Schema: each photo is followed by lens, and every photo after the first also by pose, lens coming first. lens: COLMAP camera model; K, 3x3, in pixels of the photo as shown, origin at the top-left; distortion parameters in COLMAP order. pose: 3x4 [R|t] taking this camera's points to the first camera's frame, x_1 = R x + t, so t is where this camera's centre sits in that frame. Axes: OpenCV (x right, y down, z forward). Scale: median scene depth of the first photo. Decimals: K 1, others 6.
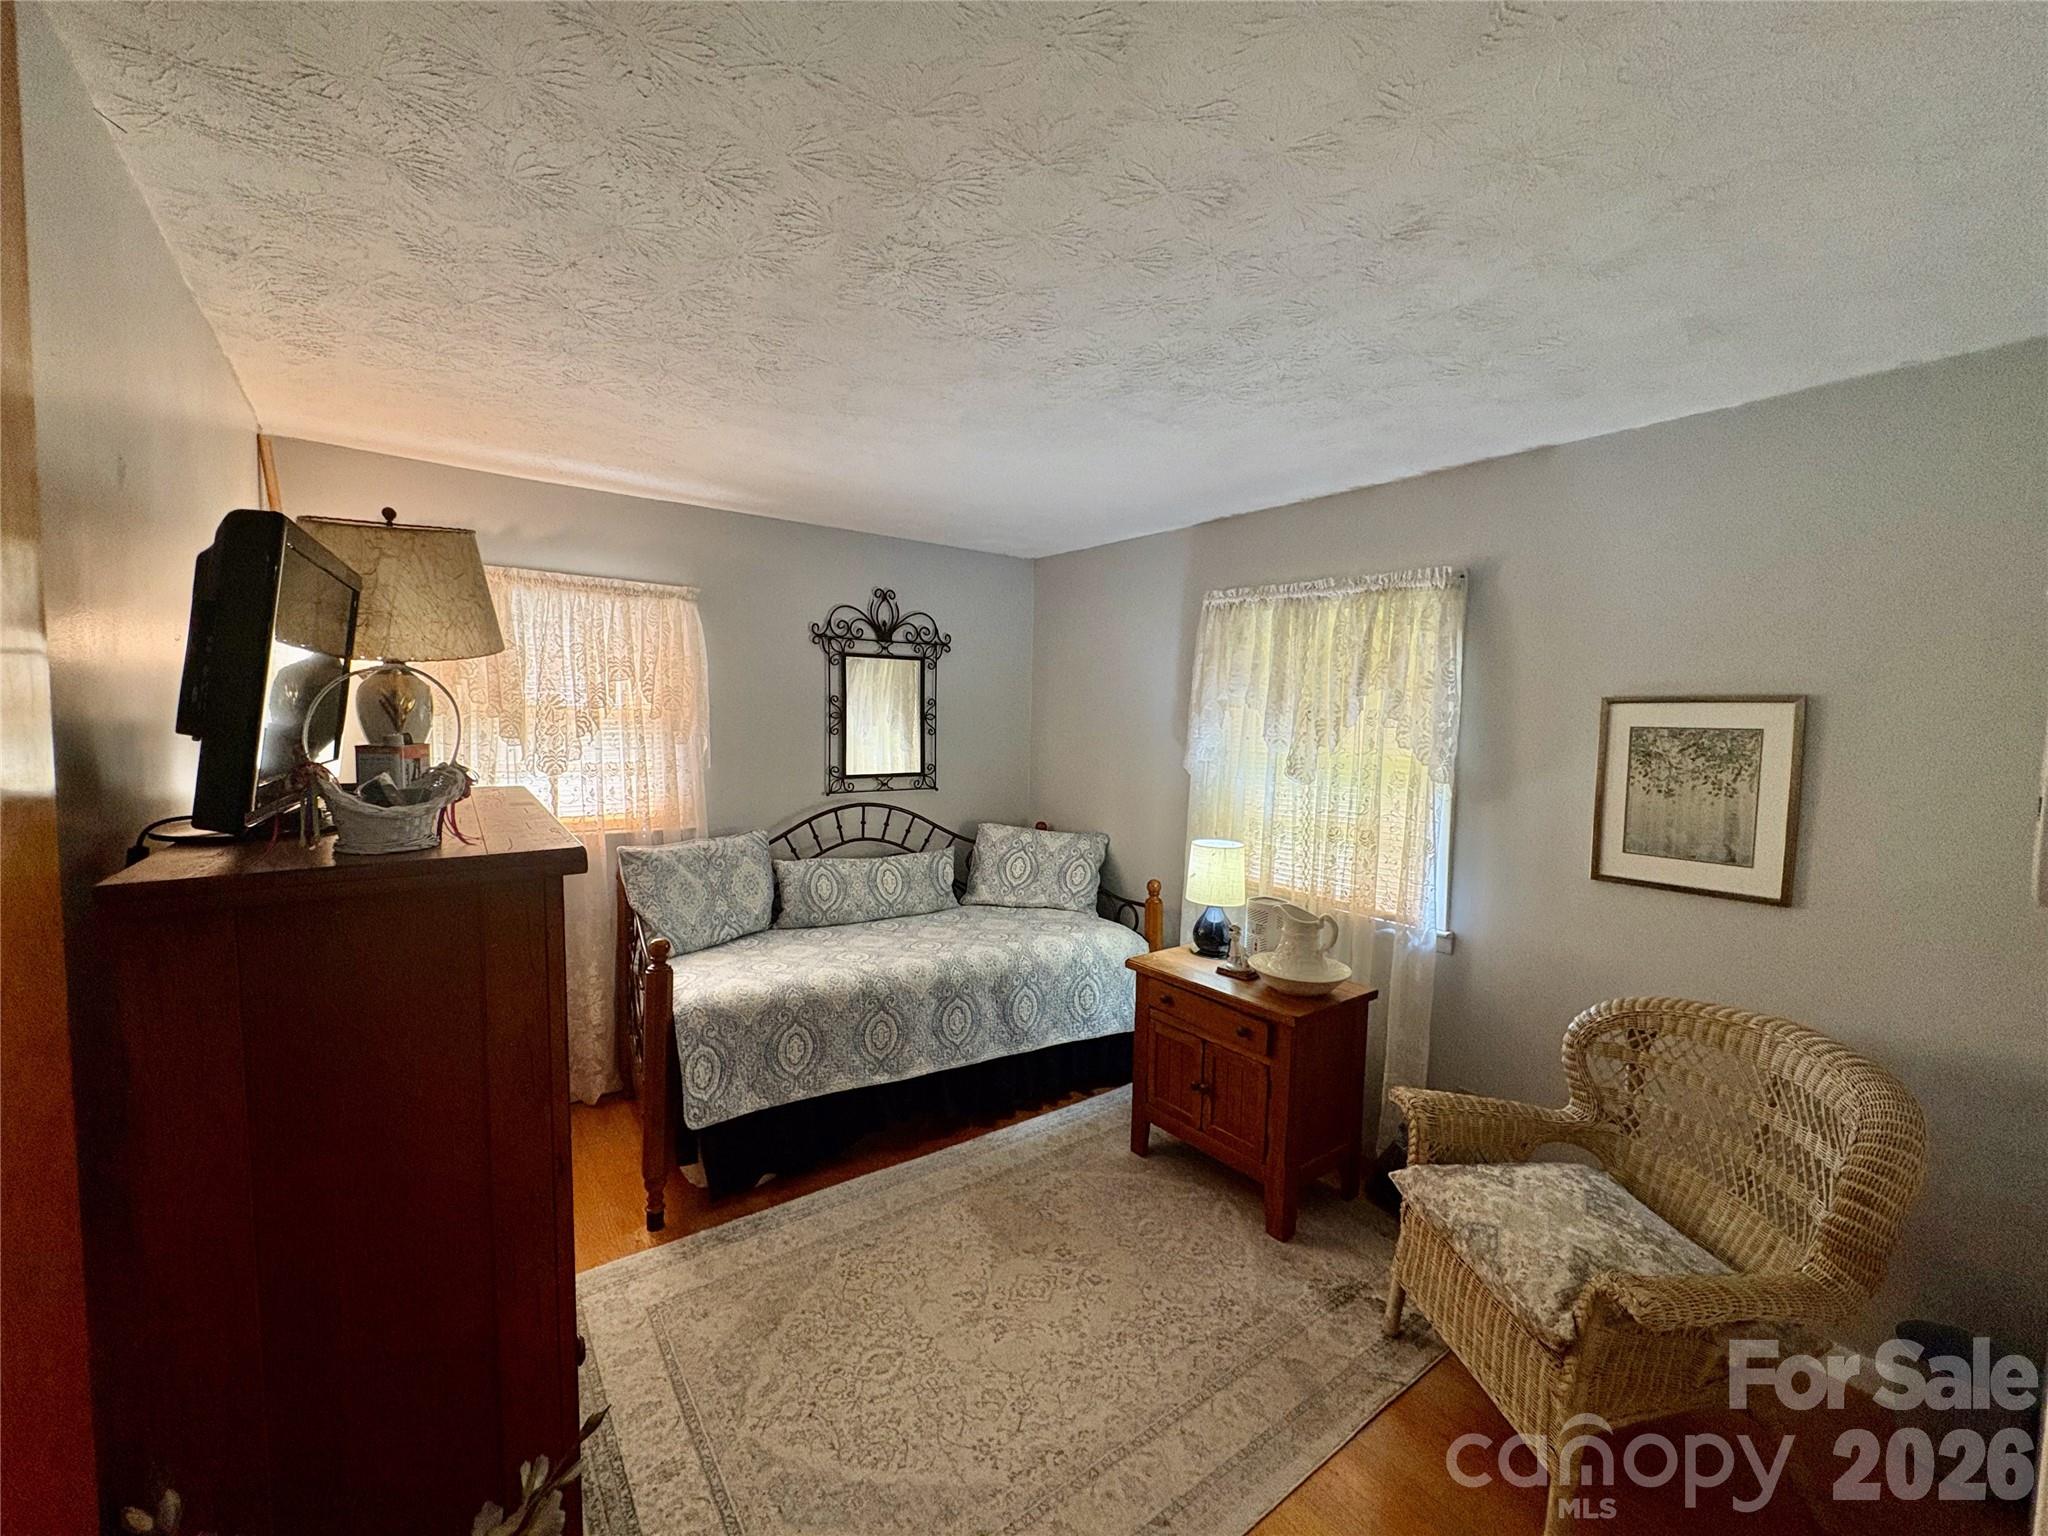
lens RADIAL K [[810.6, 0, 1025.0], [0, 810.6, 765.3], [0, 0, 1]] dist [0.000586, -0.000078]
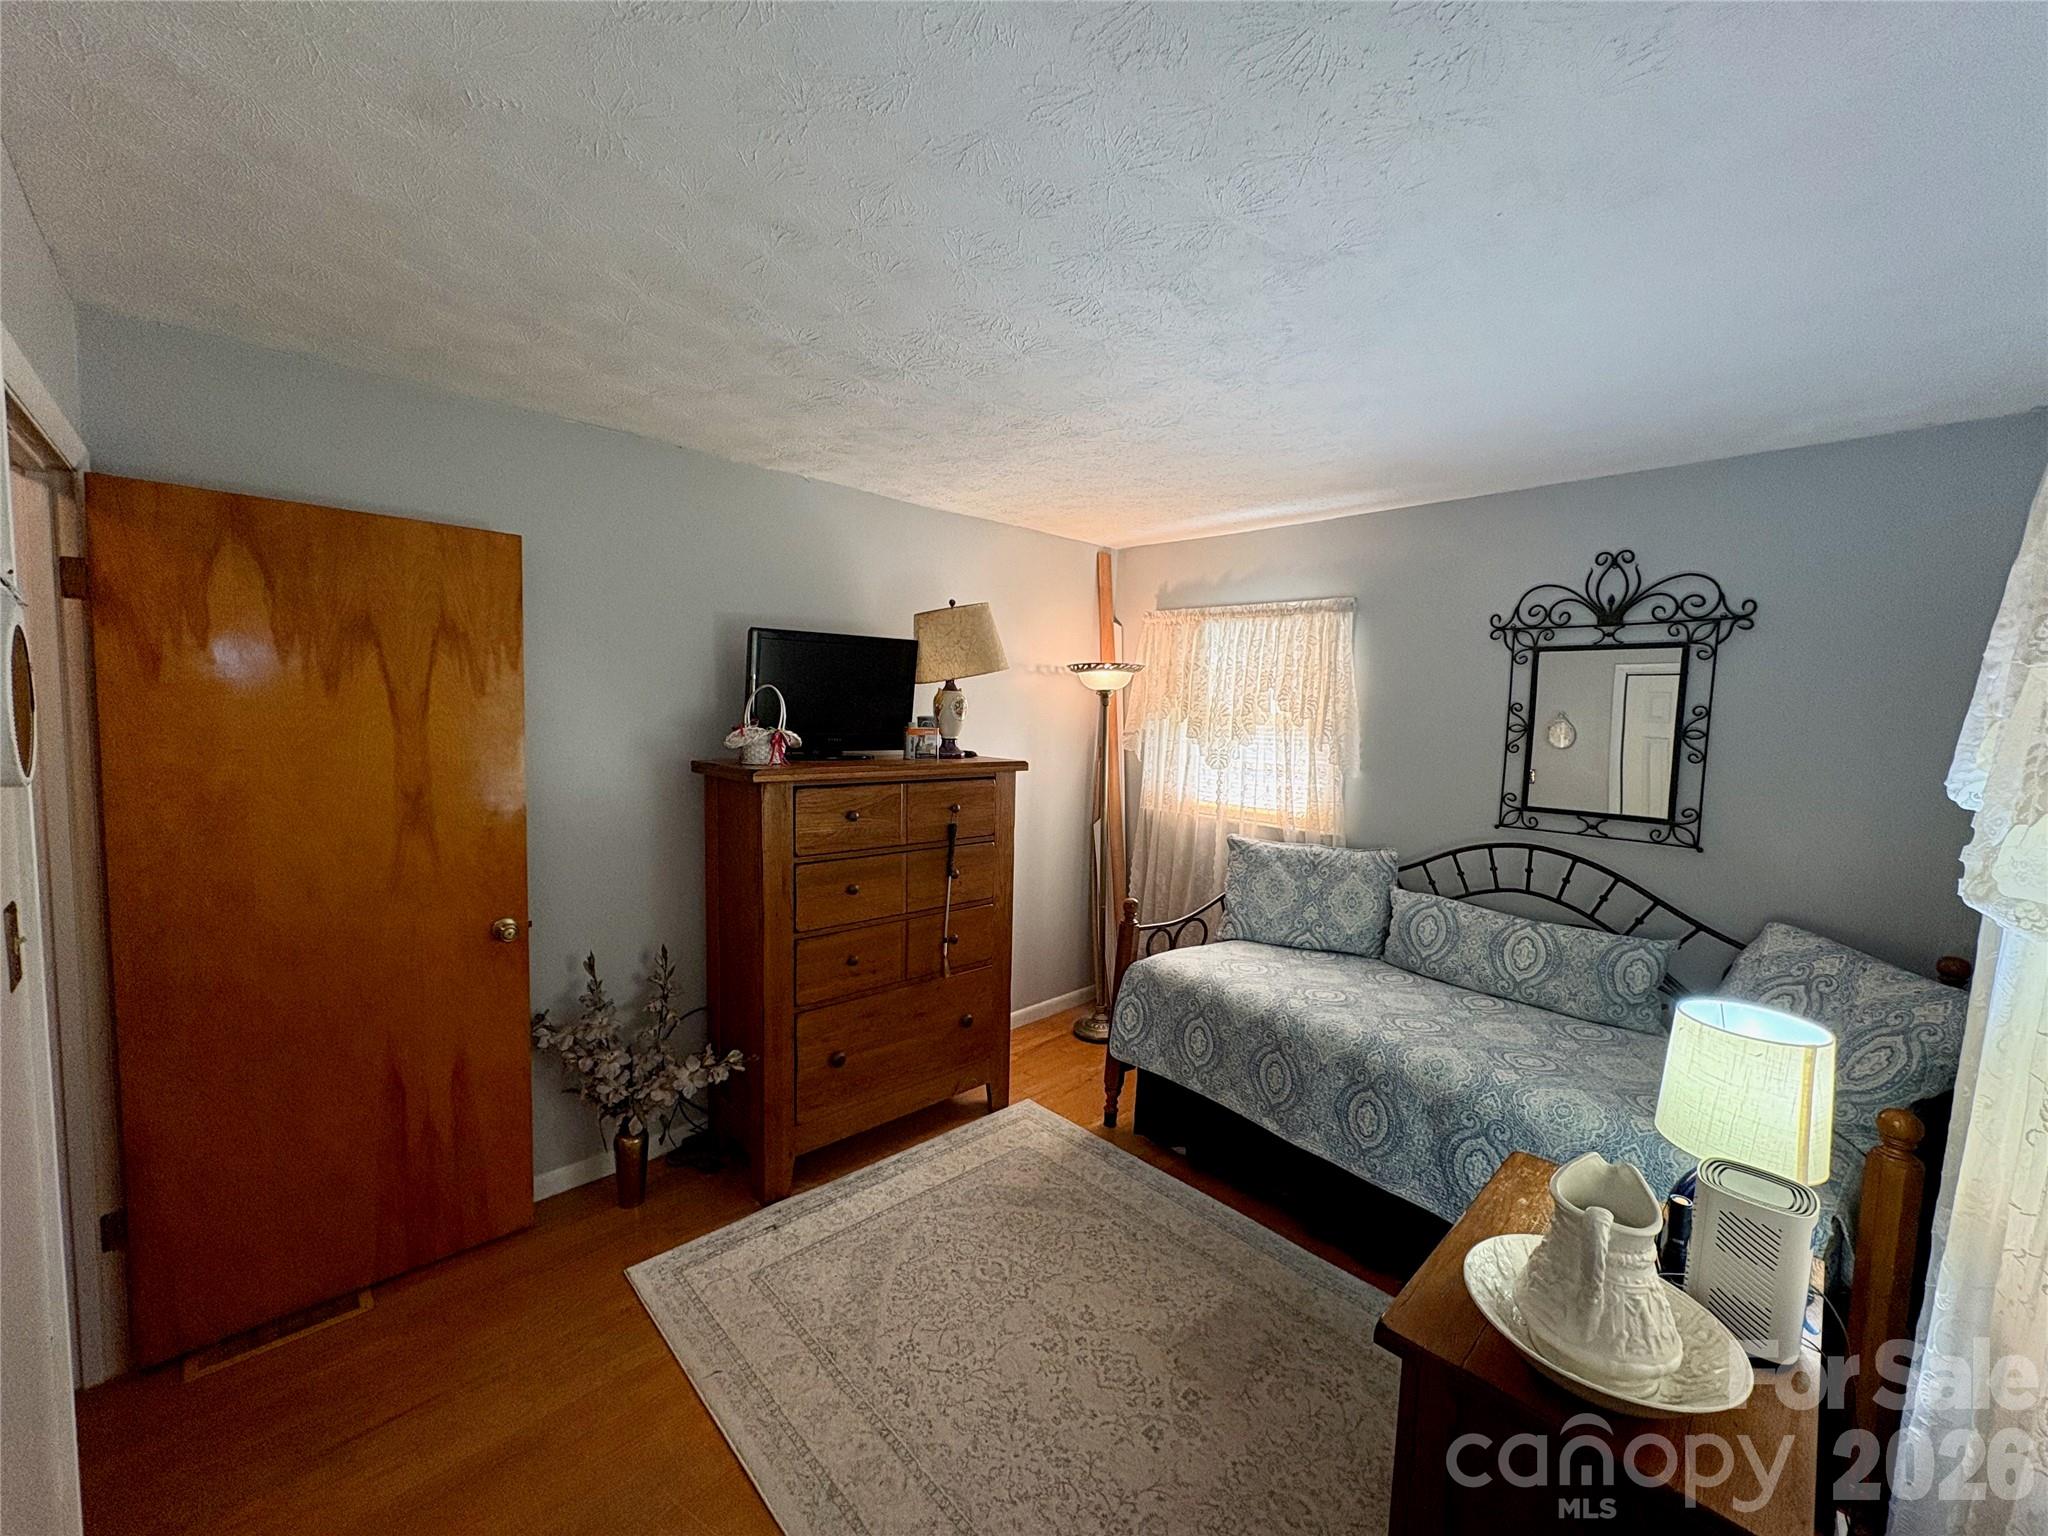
lens RADIAL K [[810.6, 0, 1025.0], [0, 810.6, 765.3], [0, 0, 1]] dist [0.000586, -0.000078]
pose [[0.129314, 0.057491, -0.989936, 0.506091], [-0.088858, 0.994973, 0.046176, -0.020827], [0.987614, 0.081993, 0.133772, 0.449525]]
